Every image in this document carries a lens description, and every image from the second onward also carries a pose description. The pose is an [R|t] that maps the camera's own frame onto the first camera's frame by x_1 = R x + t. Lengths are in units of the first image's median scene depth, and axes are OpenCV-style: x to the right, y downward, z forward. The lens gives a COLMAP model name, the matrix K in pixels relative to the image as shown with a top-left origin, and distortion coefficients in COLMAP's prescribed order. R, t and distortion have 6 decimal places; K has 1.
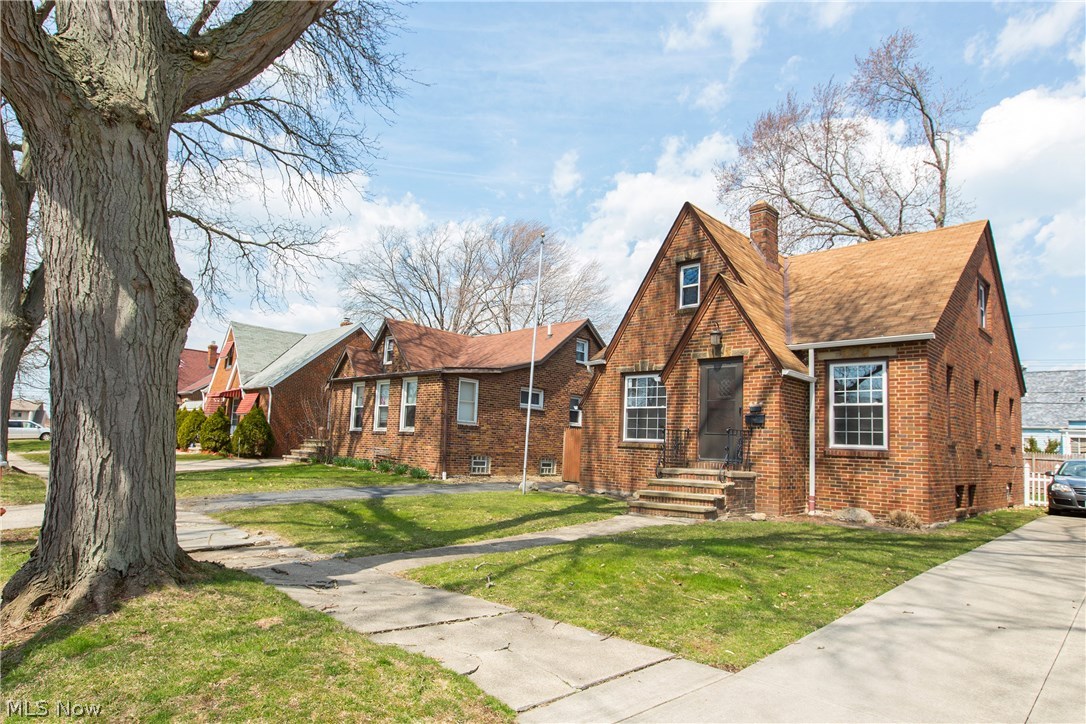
lens RADIAL K [[600.3, 0, 543.0], [0, 600.3, 362.0], [0, 0, 1]] dist [-0.000566, -0.000048]
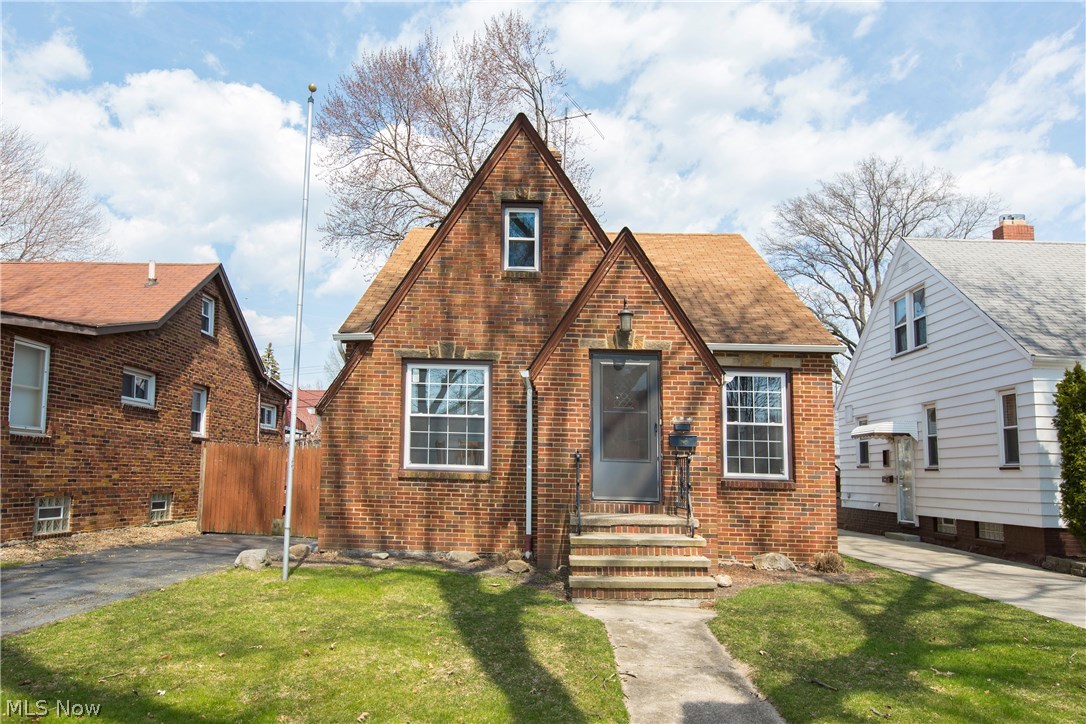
lens RADIAL K [[688.4, 0, 542.9], [0, 688.4, 395.1], [0, 0, 1]] dist [0.003142, -0.000060]
pose [[0.734898, 0.053346, 0.676077, -0.249370], [-0.089777, 0.995780, 0.019016, 0.030939], [-0.672209, -0.074671, 0.736586, 0.395100]]
